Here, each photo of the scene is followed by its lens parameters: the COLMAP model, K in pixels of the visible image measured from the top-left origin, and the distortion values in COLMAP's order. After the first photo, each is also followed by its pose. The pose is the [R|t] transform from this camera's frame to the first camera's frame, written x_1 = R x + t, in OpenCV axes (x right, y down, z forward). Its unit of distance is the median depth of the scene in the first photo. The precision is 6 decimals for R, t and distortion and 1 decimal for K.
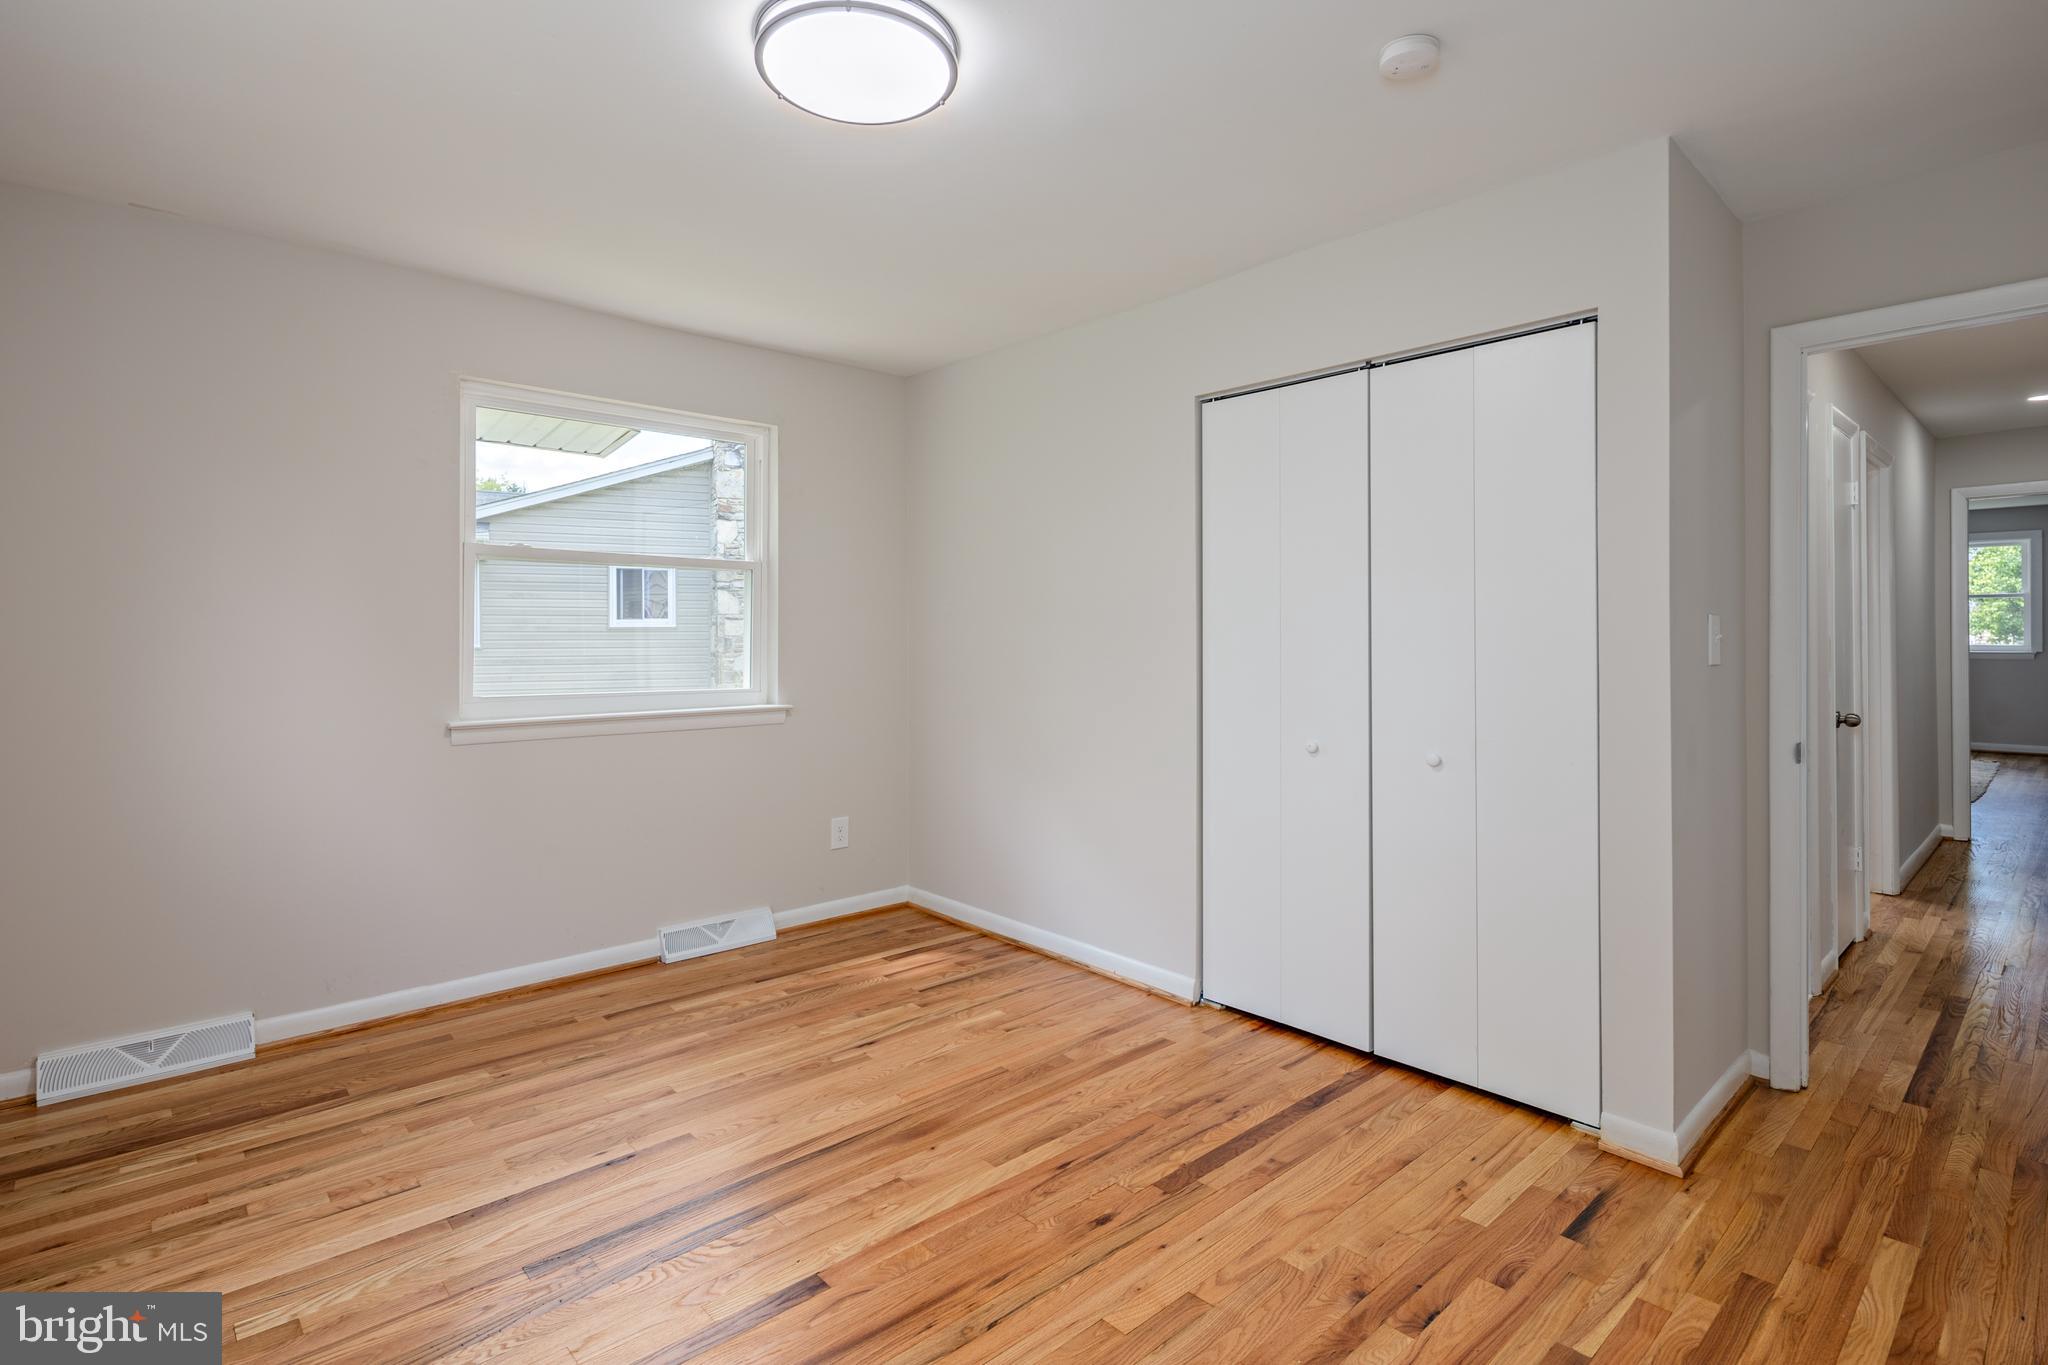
lens RADIAL K [[996.3, 0, 1012.3], [0, 996.3, 612.6], [0, 0, 1]] dist [0.004595, -0.001210]
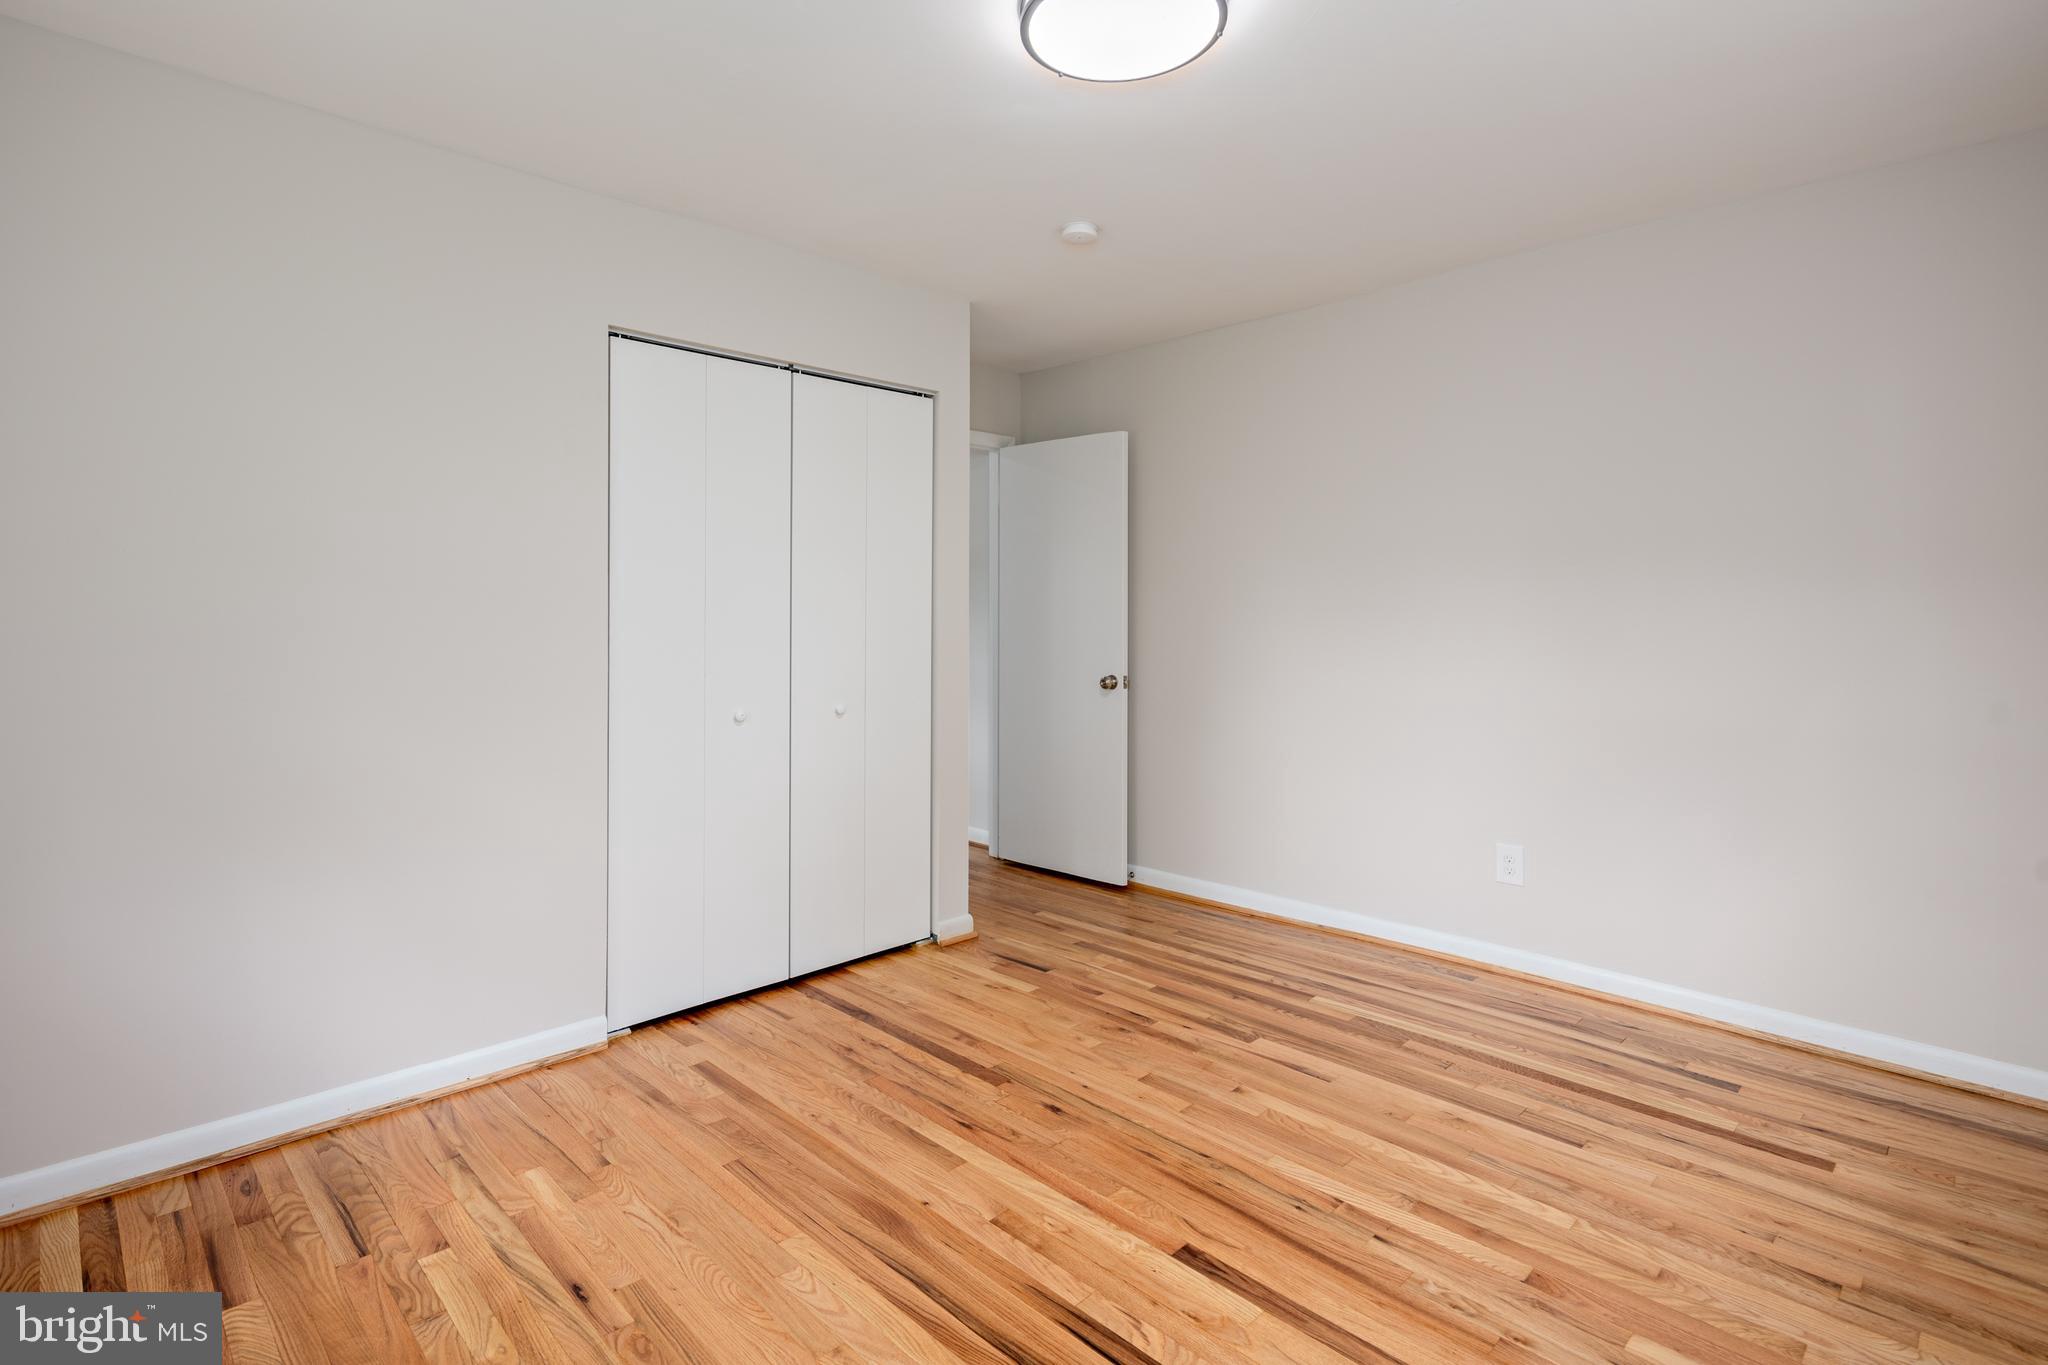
lens RADIAL K [[998.3, 0, 1016.3], [0, 998.3, 576.8], [0, 0, 1]] dist [0.001630, -0.000194]
pose [[-0.036505, 0.033523, 0.998771, -0.892473], [-0.023063, 0.999143, -0.034379, 0.023827], [-0.999067, -0.024290, -0.035700, 0.898059]]
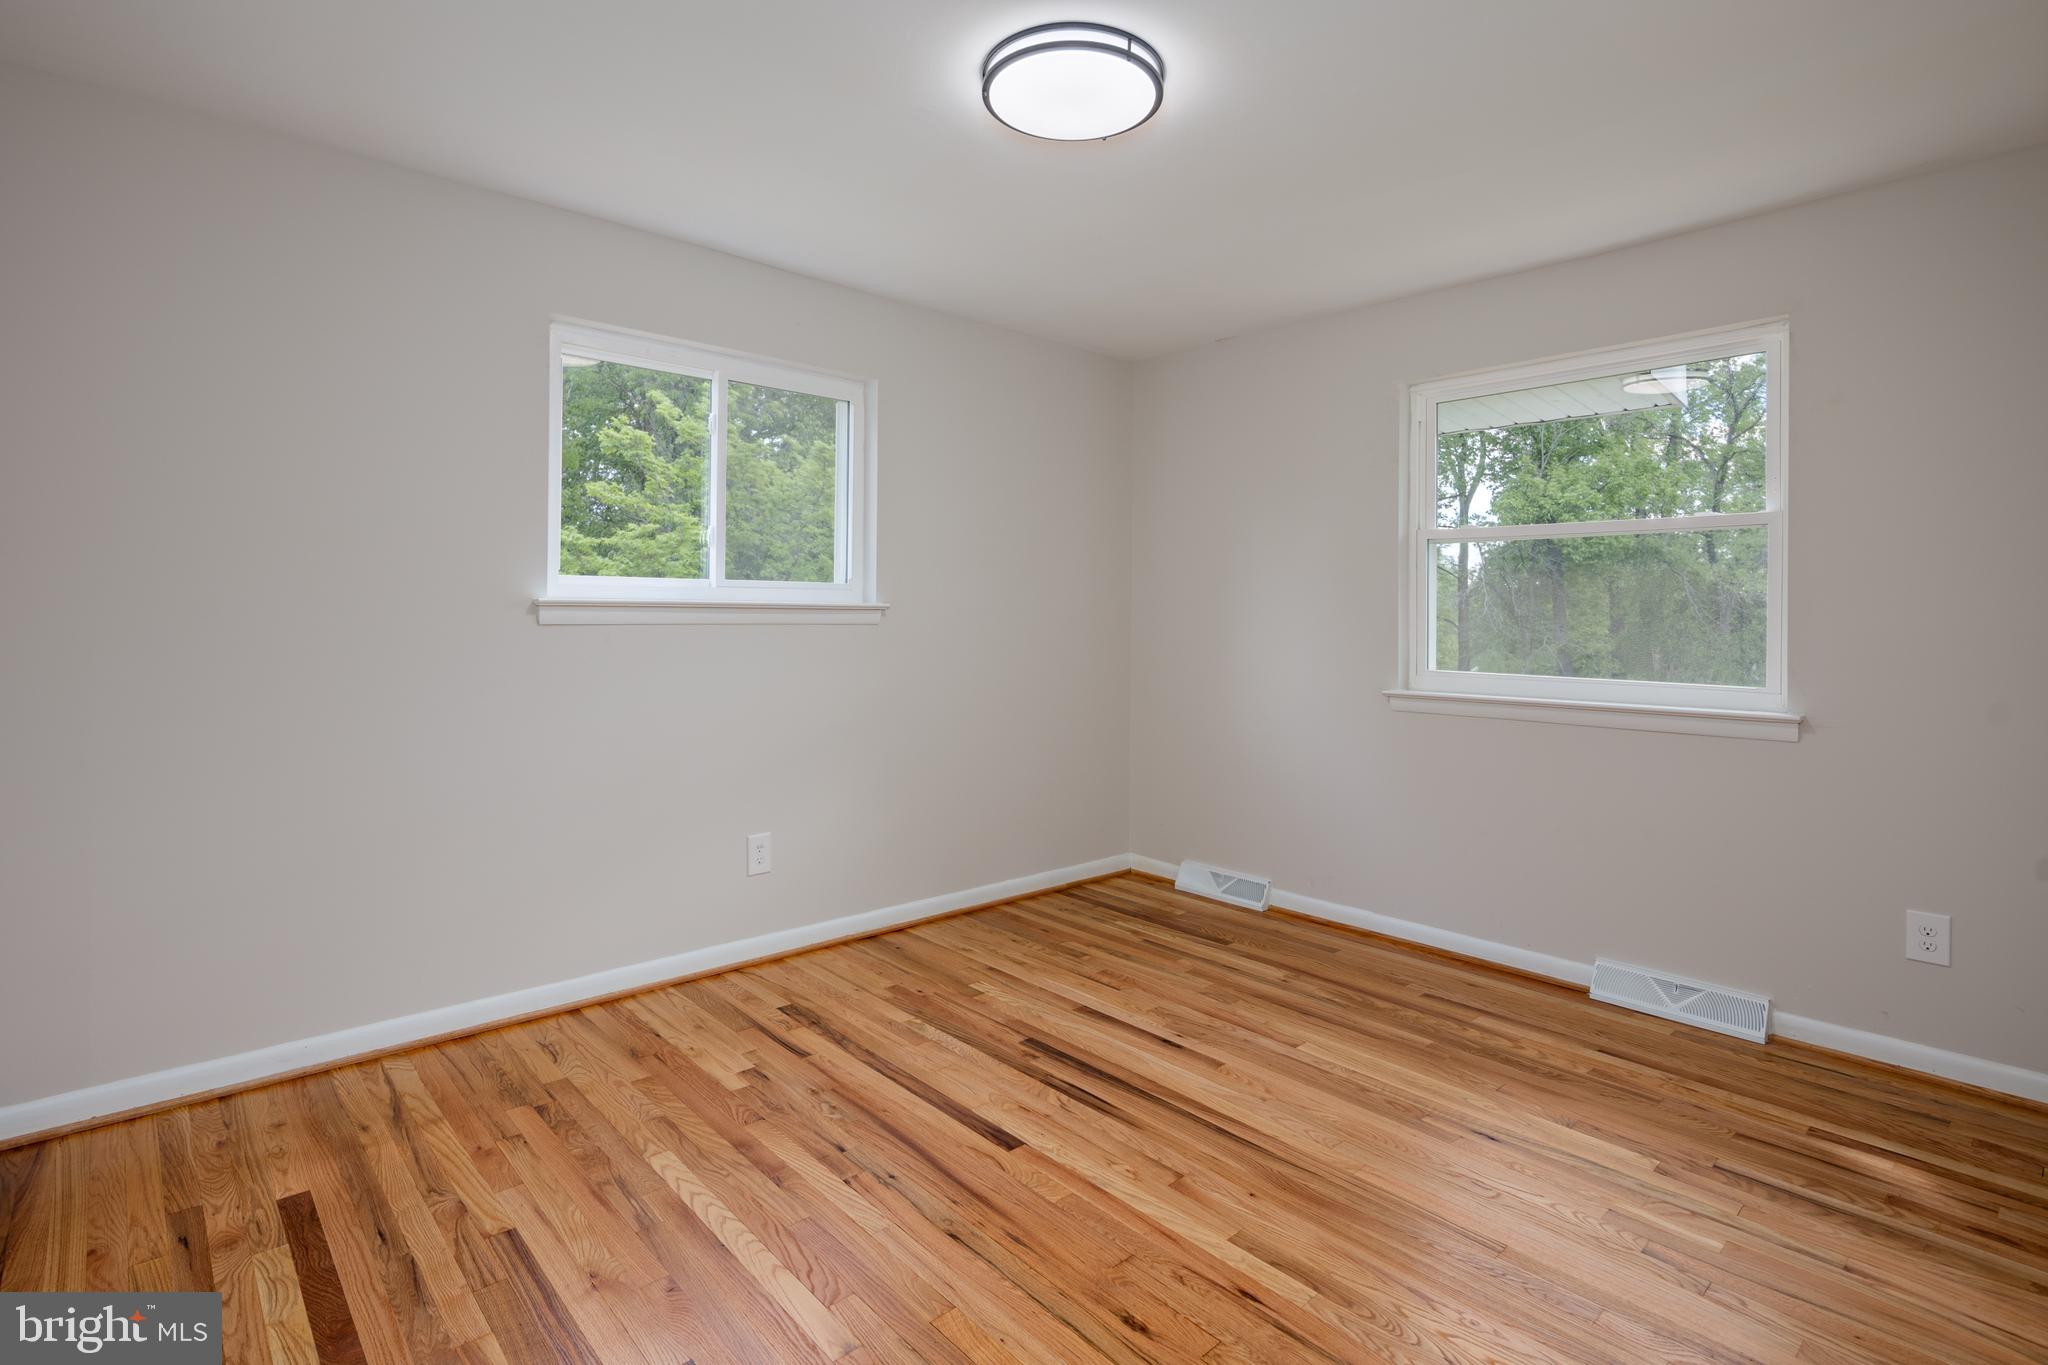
lens RADIAL K [[996.3, 0, 1012.3], [0, 996.3, 612.6], [0, 0, 1]] dist [0.004595, -0.001210]
pose [[-0.008075, -0.004790, -0.999956, 0.740764], [0.016048, 0.999859, -0.004919, 0.027244], [0.999839, -0.016087, -0.007997, 0.749296]]
